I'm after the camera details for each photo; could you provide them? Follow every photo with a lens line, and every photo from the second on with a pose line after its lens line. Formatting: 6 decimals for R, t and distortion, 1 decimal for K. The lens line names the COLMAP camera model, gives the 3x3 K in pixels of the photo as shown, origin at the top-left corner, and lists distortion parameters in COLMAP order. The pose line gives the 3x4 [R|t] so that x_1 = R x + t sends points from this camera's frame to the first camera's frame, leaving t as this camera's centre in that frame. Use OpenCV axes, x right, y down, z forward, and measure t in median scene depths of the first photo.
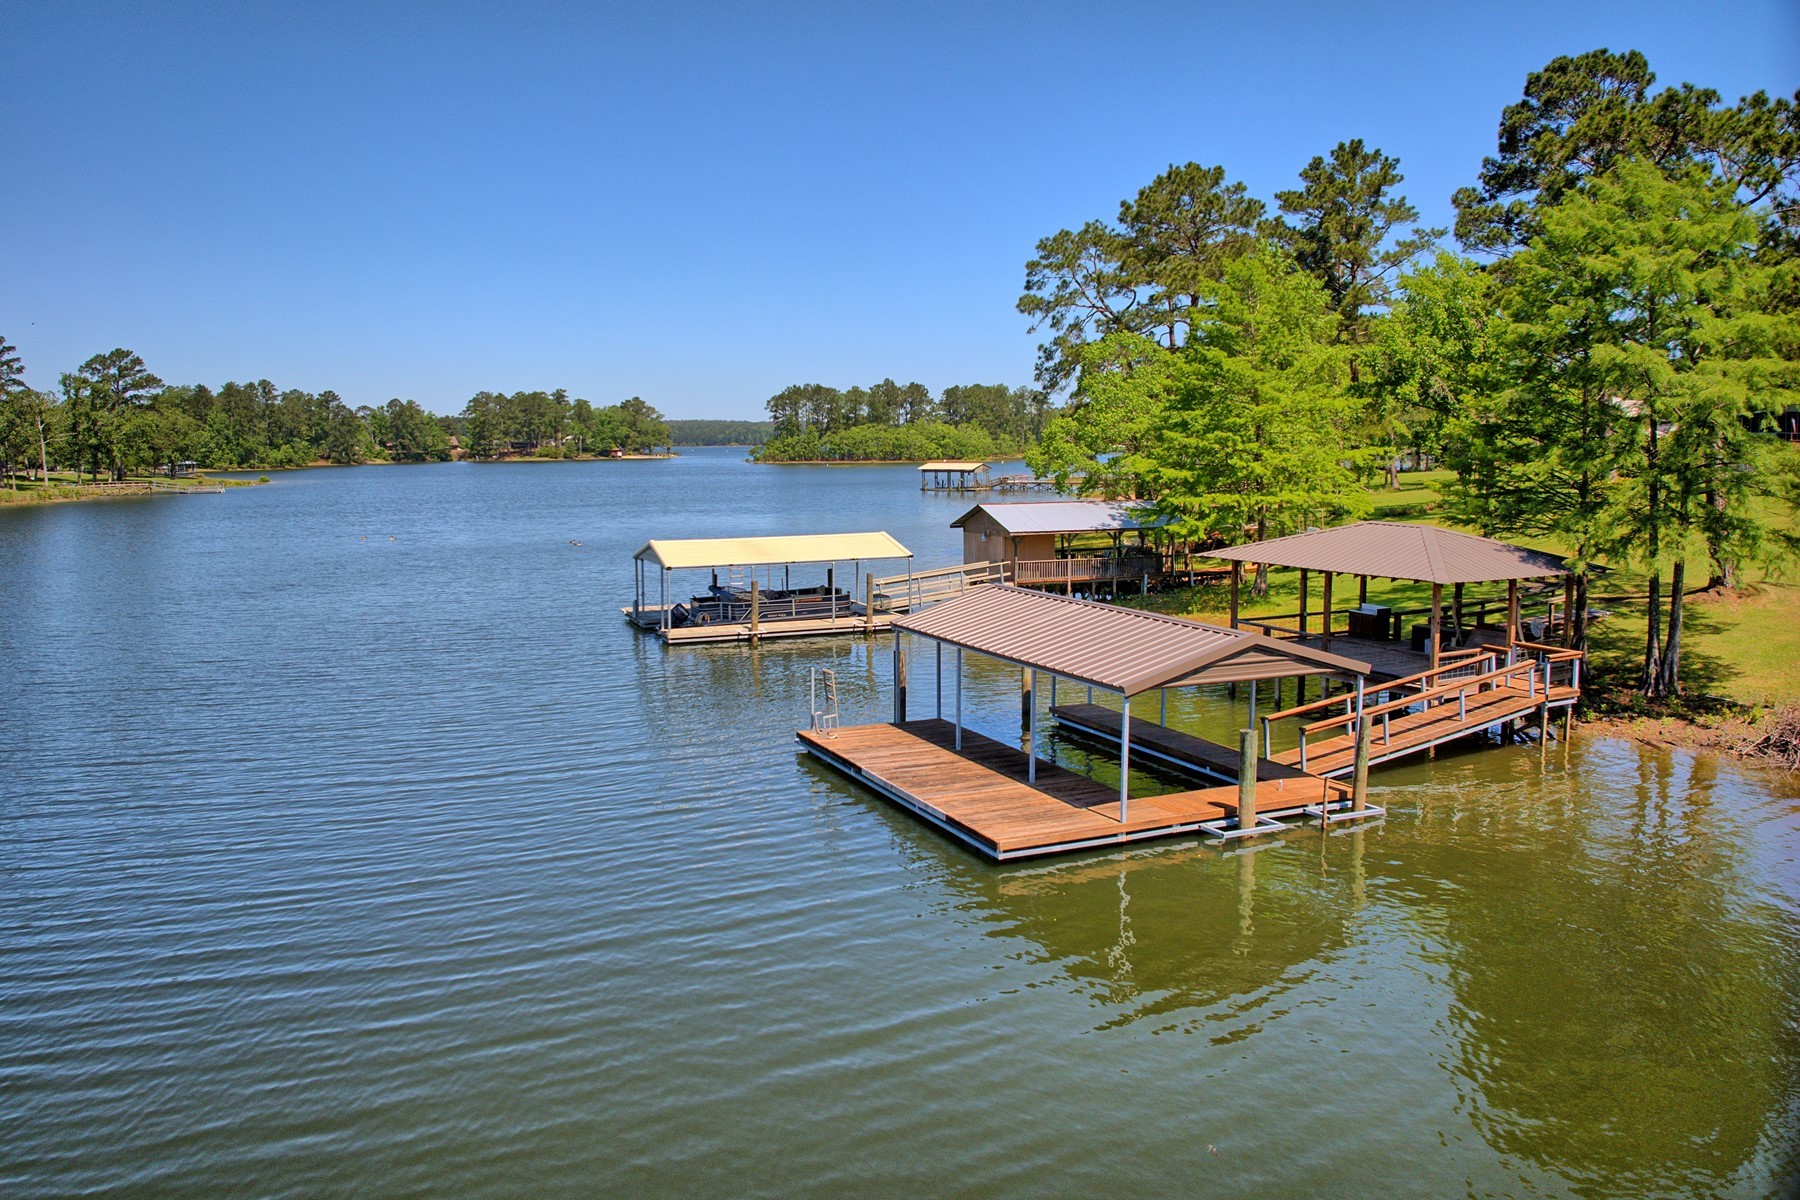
lens RADIAL K [[1269.4, 0, 927.3], [0, 1269.4, 595.1], [0, 0, 1]] dist [-0.095802, -0.005118]
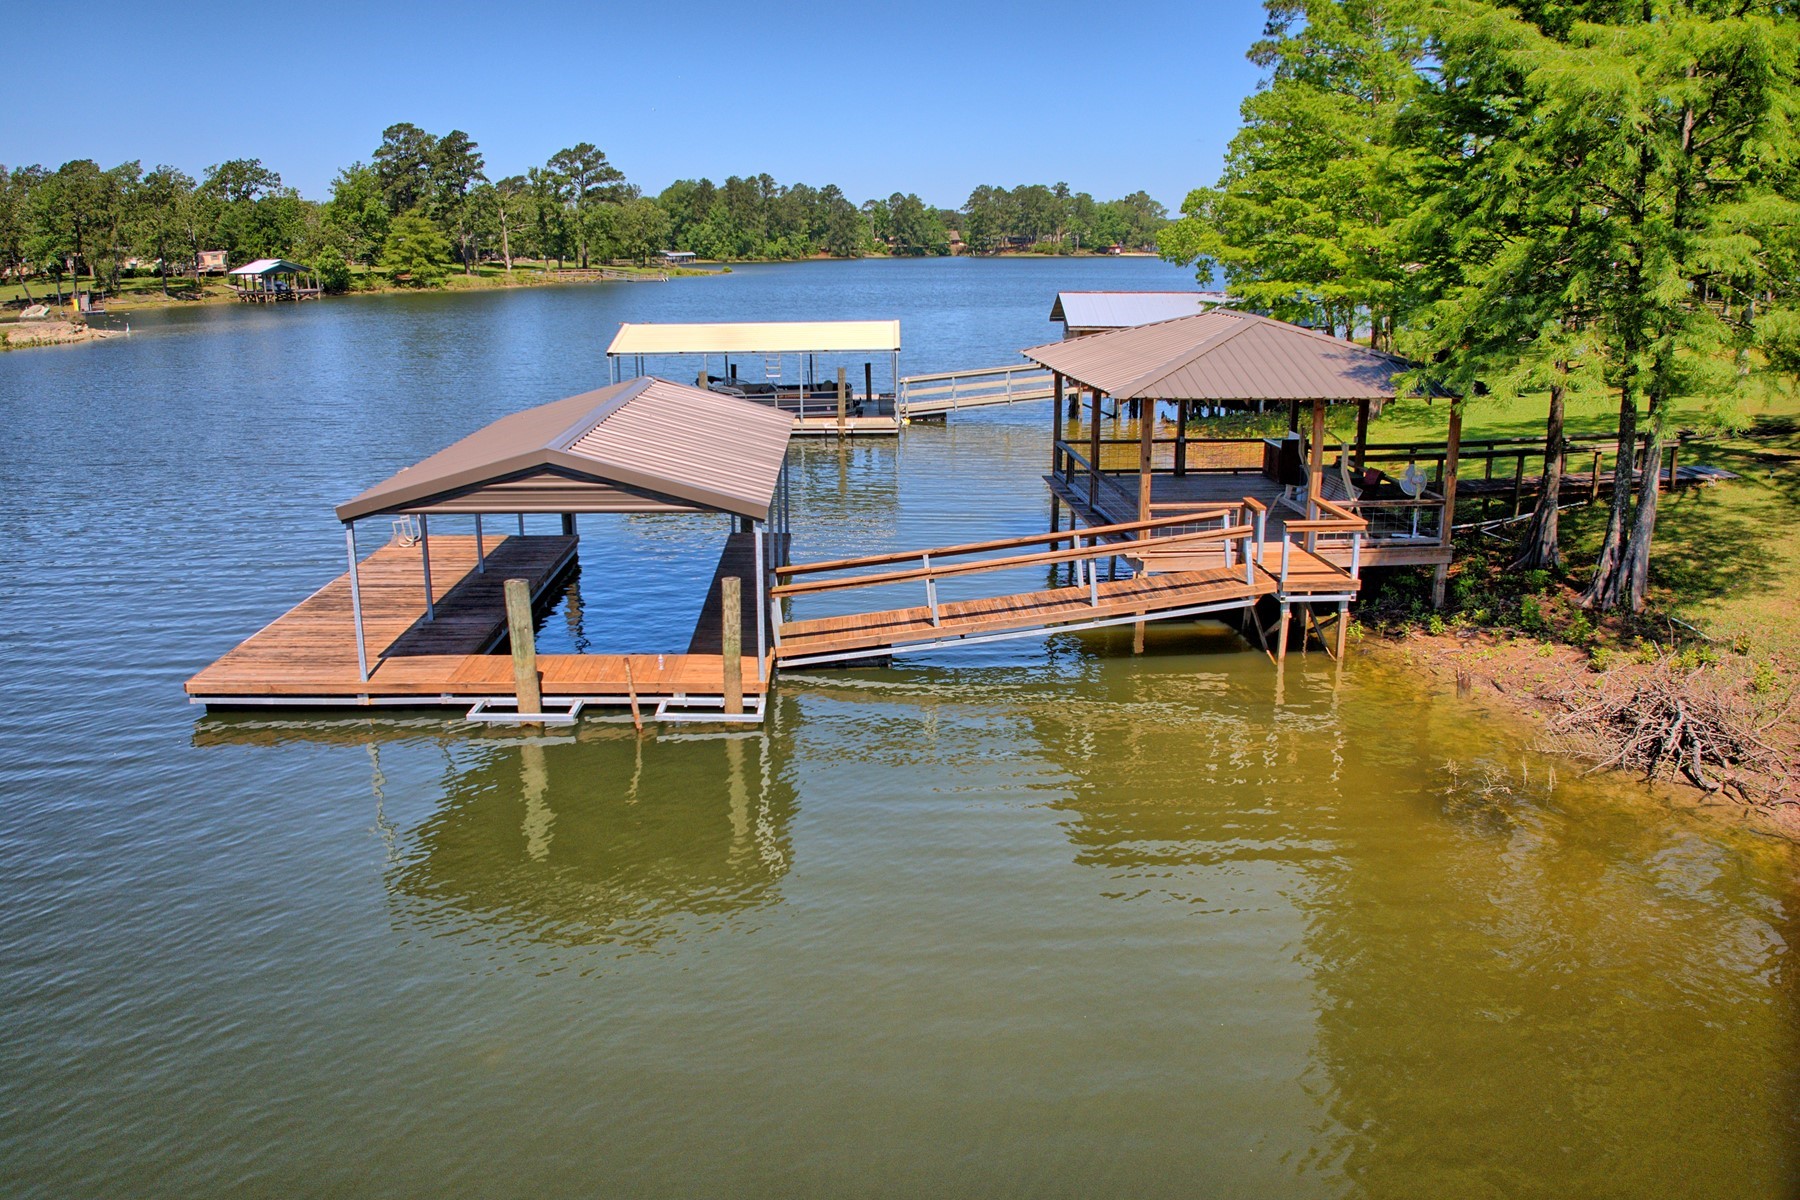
lens RADIAL K [[1301.2, 0, 900.0], [0, 1301.2, 600.0], [0, 0, 1]] dist [-0.094057, -0.001830]
pose [[0.920292, 0.103173, -0.377382, 0.057054], [-0.044507, 0.985948, 0.161015, -0.000946], [0.388691, -0.131384, 0.911952, 0.031051]]
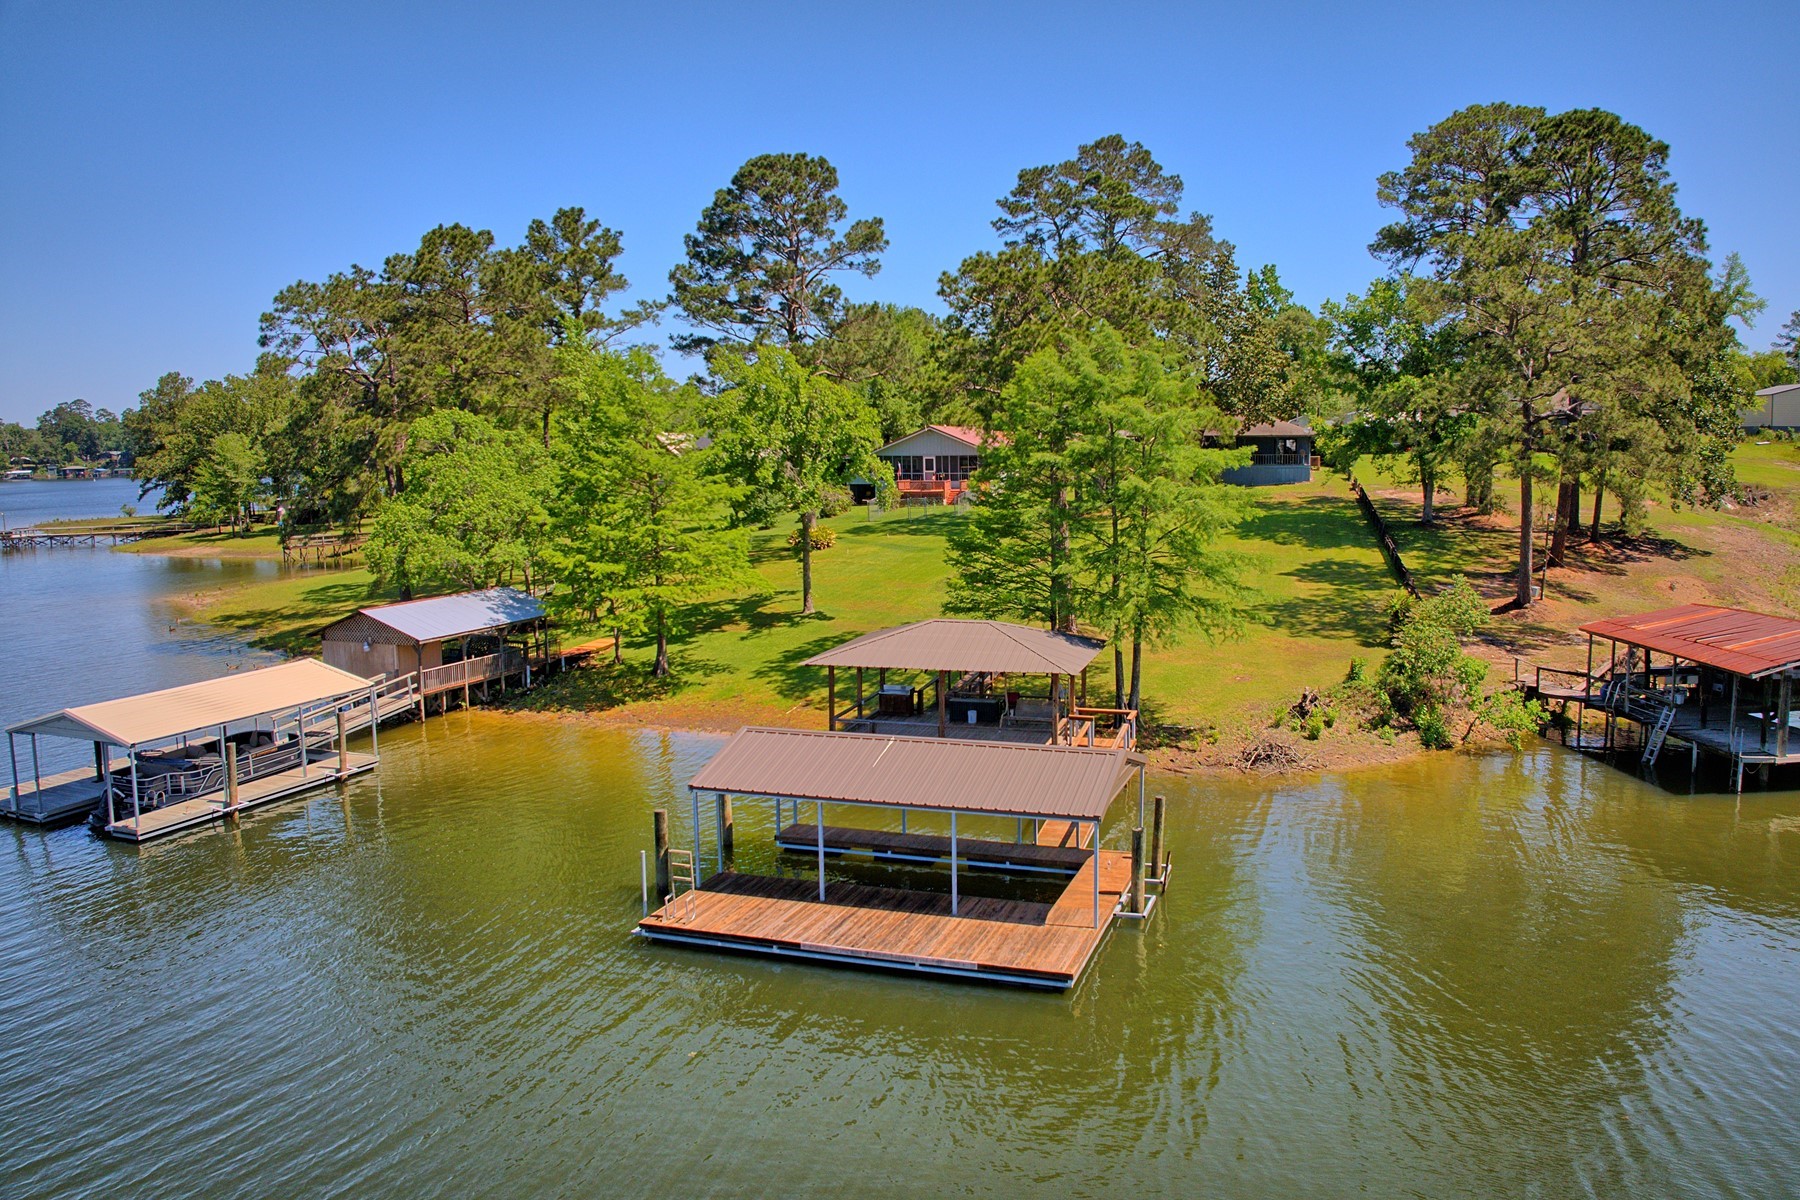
lens RADIAL K [[1301.2, 0, 900.0], [0, 1301.2, 600.0], [0, 0, 1]] dist [-0.094057, -0.001830]
pose [[0.711852, -0.081847, 0.697544, -0.058528], [0.089999, 0.995629, 0.024979, -0.012651], [-0.696539, 0.044997, 0.716106, 0.019195]]
